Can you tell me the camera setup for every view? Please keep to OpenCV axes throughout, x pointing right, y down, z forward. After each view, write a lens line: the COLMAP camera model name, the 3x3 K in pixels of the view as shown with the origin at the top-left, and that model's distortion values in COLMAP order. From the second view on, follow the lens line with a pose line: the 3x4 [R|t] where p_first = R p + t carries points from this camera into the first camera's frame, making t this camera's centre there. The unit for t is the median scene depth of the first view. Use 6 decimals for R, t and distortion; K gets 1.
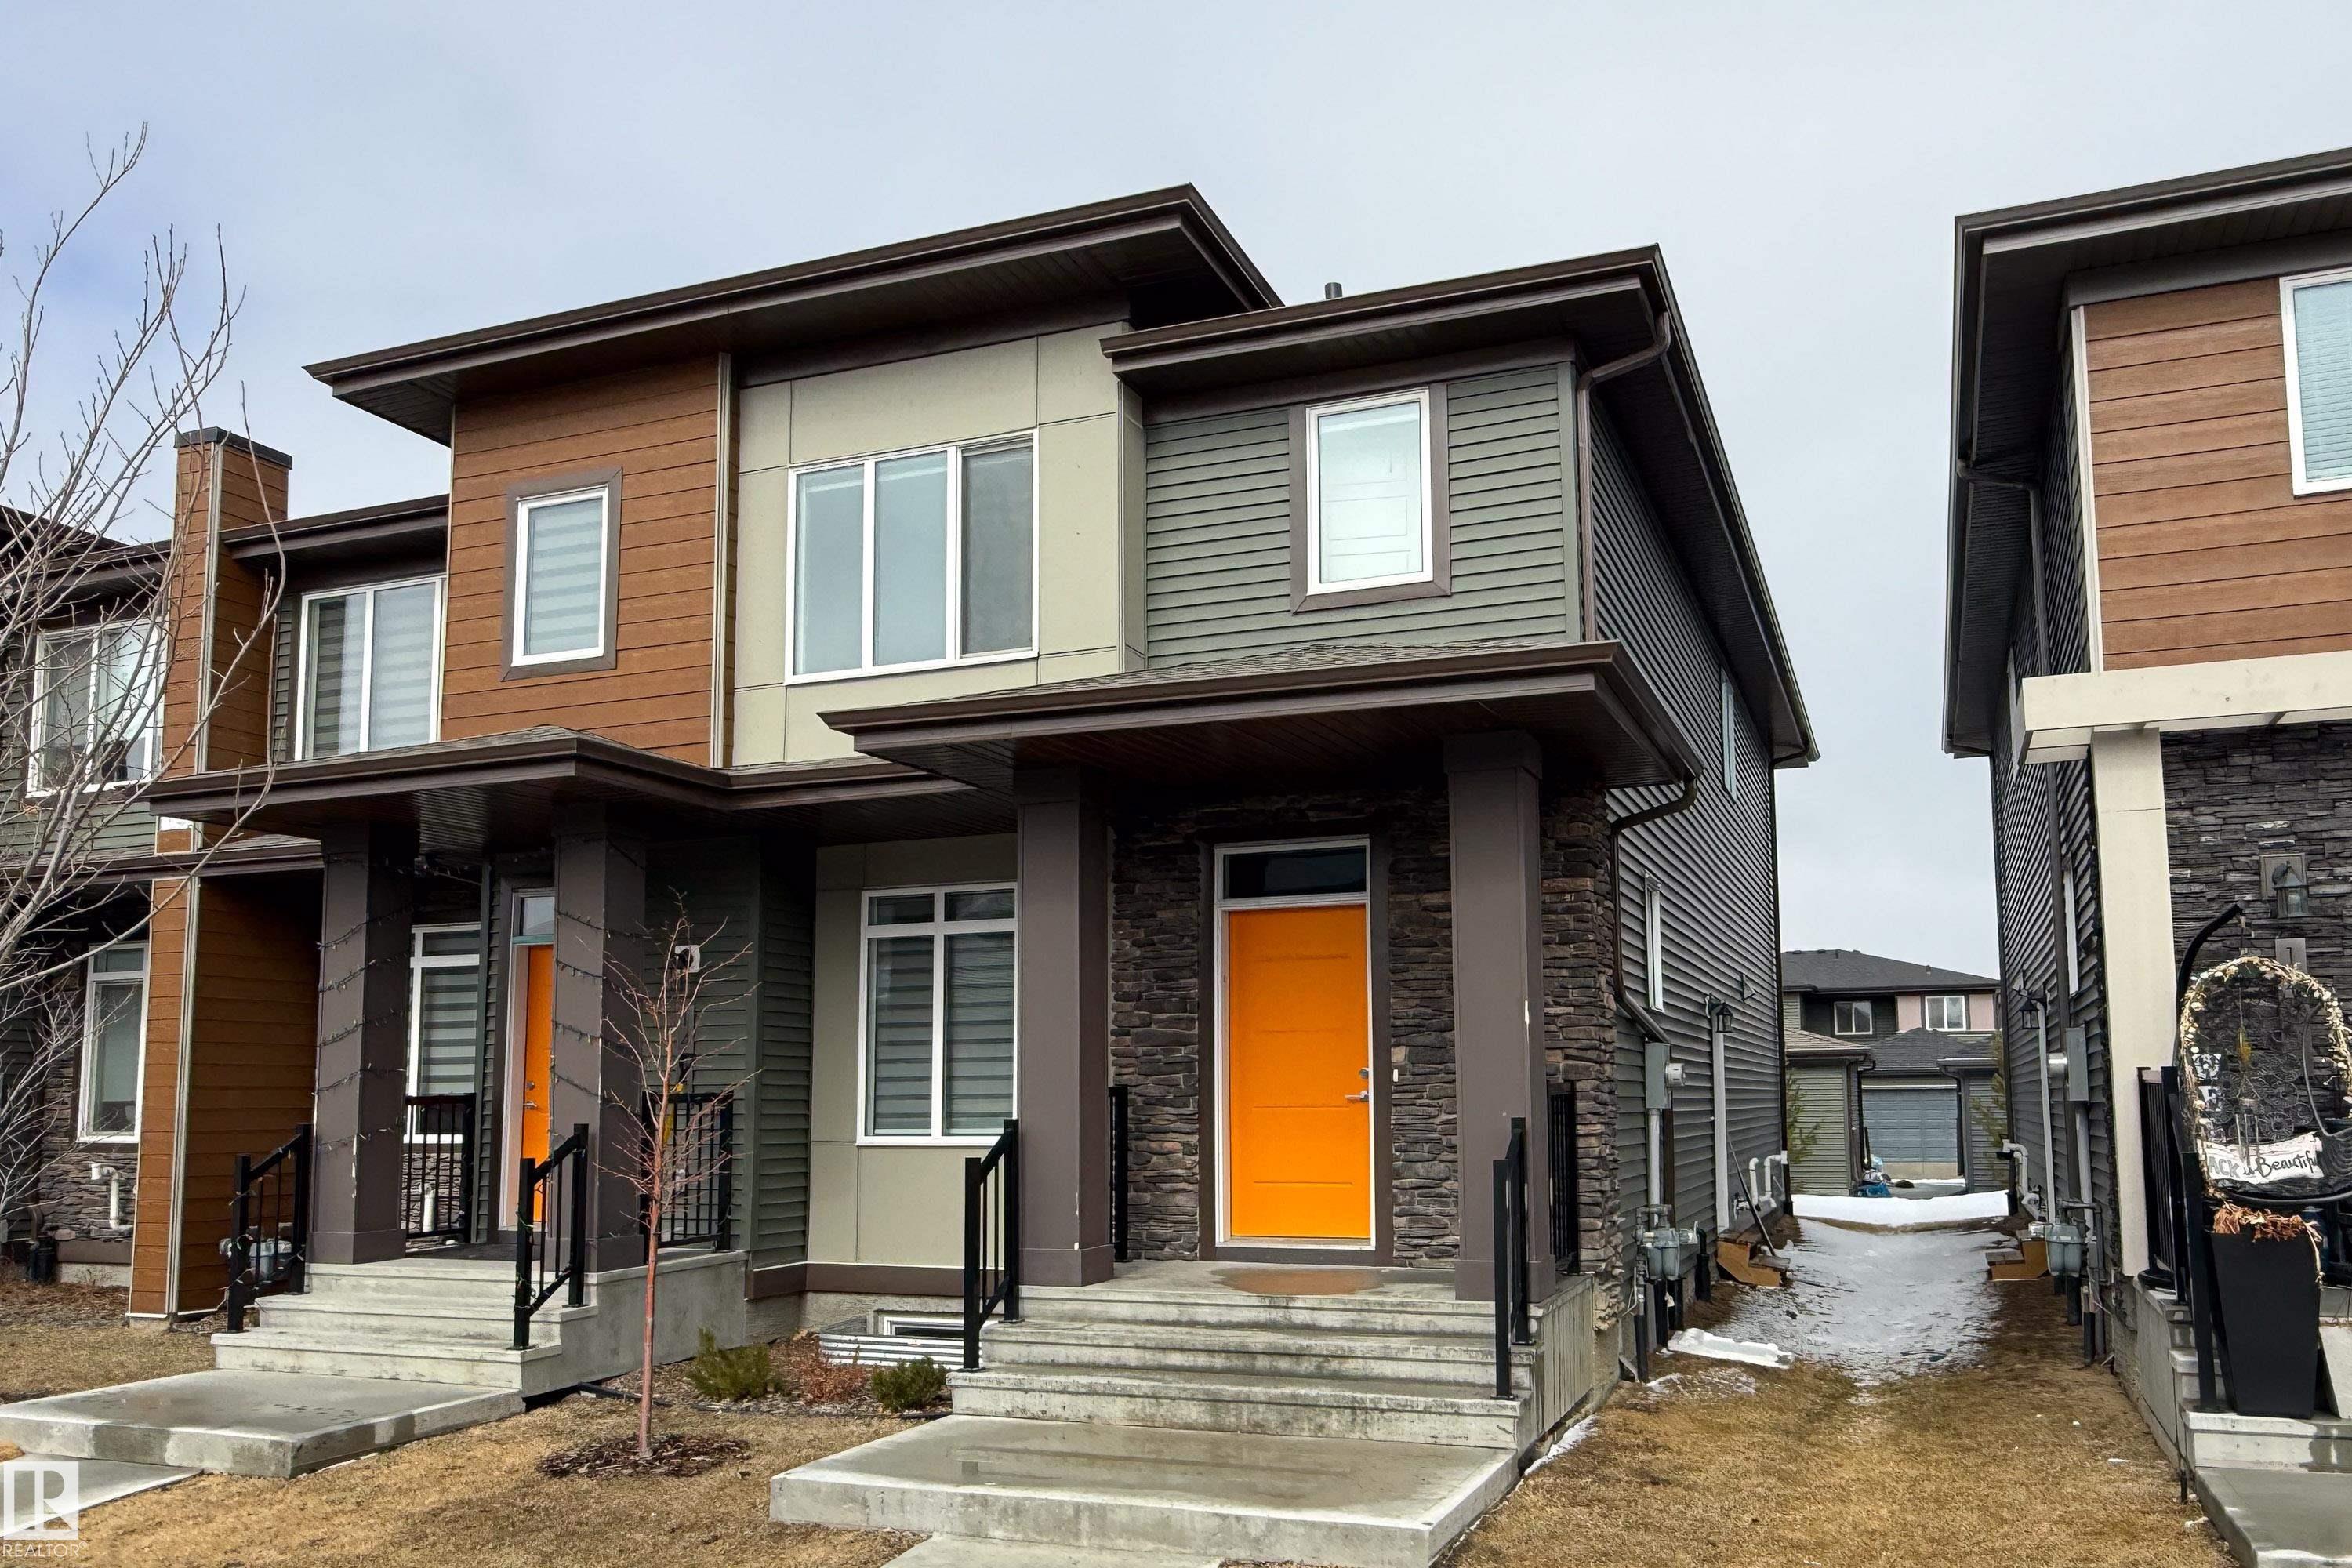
lens RADIAL K [[1606.0, 0, 1179.2], [0, 1606.0, 966.3], [0, 0, 1]] dist [0.000948, 0.001177]
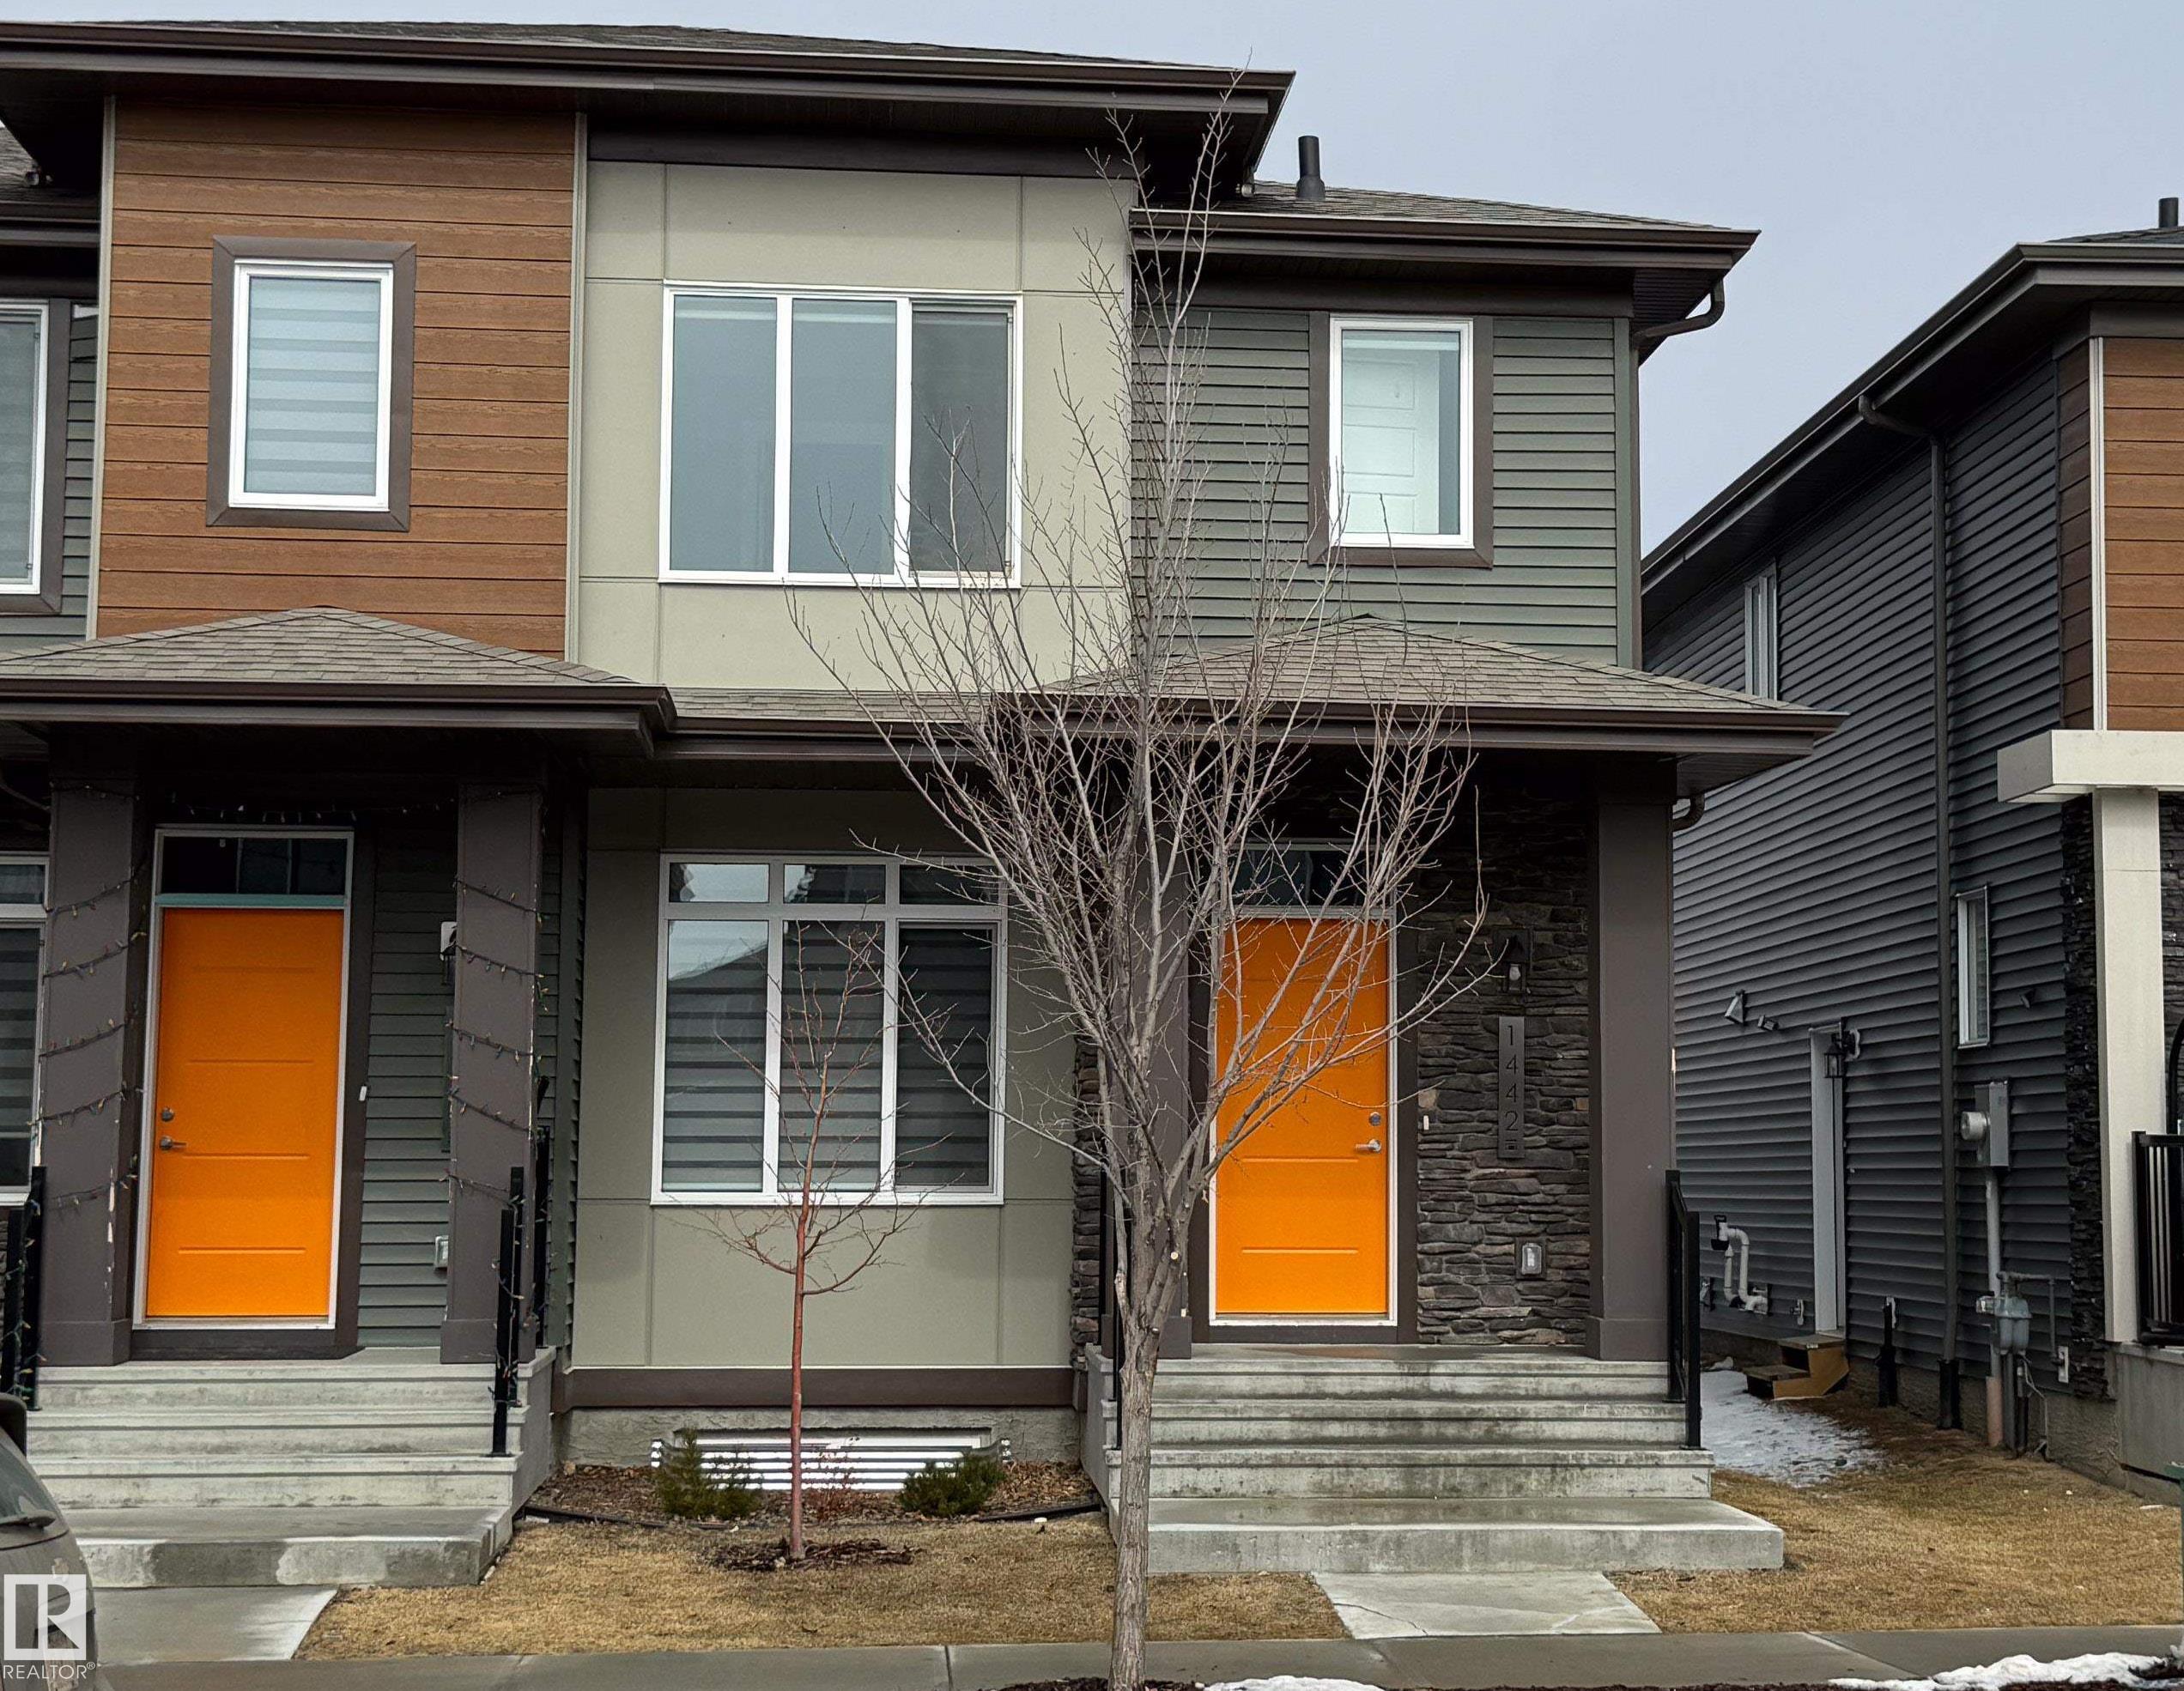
lens RADIAL K [[3867.3, 0, 1092.0], [0, 3867.3, 845.5], [0, 0, 1]] dist [0.168132, -0.109817]
pose [[0.883421, 0.051467, 0.465745, -1.145685], [-0.050339, 0.998621, -0.014869, -0.046851], [-0.465869, -0.010309, 0.884794, -0.869156]]
